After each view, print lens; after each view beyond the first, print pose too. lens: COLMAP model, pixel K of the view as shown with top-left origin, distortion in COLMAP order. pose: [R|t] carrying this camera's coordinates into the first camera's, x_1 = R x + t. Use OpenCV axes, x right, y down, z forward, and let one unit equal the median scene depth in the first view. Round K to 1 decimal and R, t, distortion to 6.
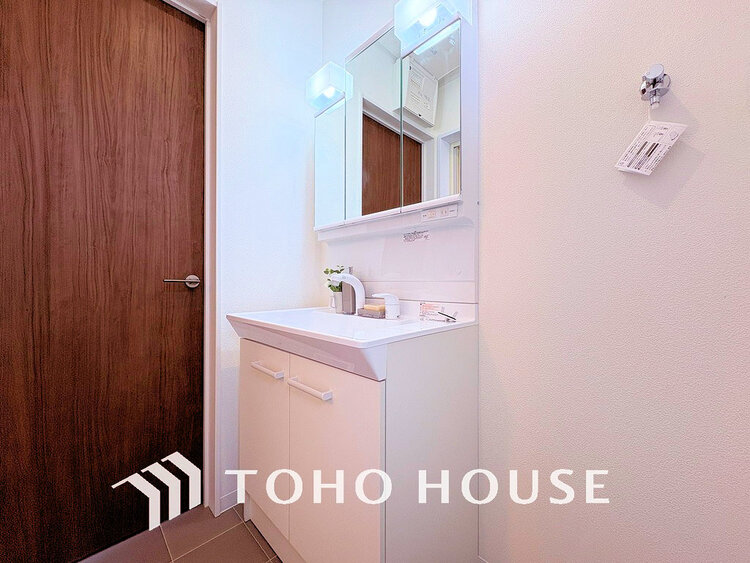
lens RADIAL K [[296.8, 0, 377.0], [0, 296.8, 281.0], [0, 0, 1]] dist [0.001559, -0.000988]
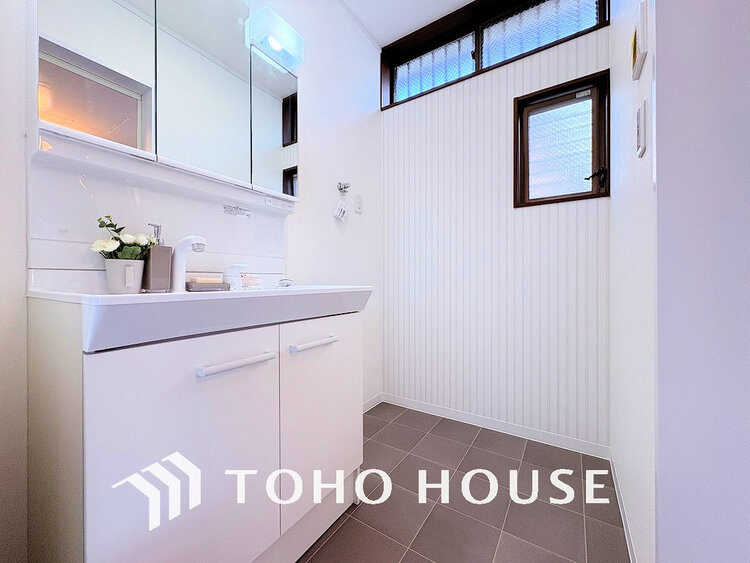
lens RADIAL K [[296.8, 0, 378.2], [0, 296.8, 280.4], [0, 0, 1]] dist [0.001559, -0.000988]
pose [[-0.206988, 0.000880, 0.978343, -1.134952], [-0.001316, 0.999998, -0.001178, 0.106397], [-0.978342, -0.001532, -0.206987, 0.837241]]
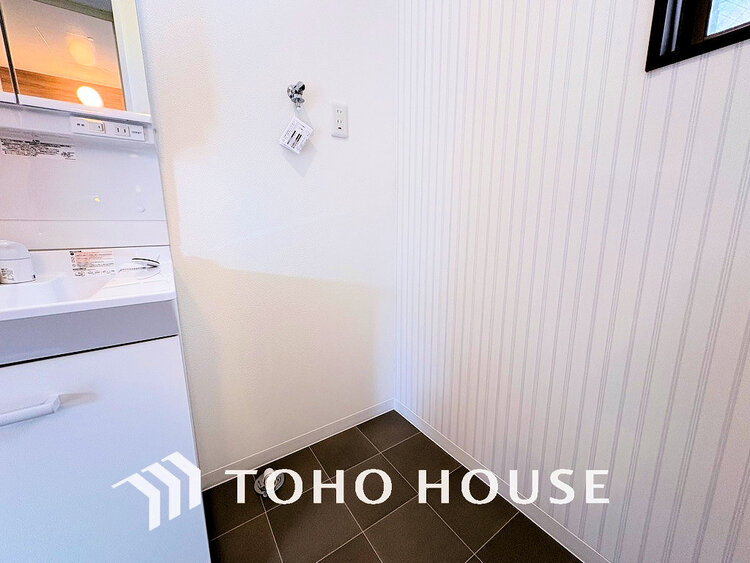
lens RADIAL K [[296.8, 0, 372.3], [0, 296.8, 281.8], [0, 0, 1]] dist [0.001559, -0.000988]
pose [[0.198020, -0.188720, 0.961859, -0.454287], [-0.002630, 0.981185, 0.193054, 0.006457], [-0.980194, -0.040758, 0.193798, 0.182720]]
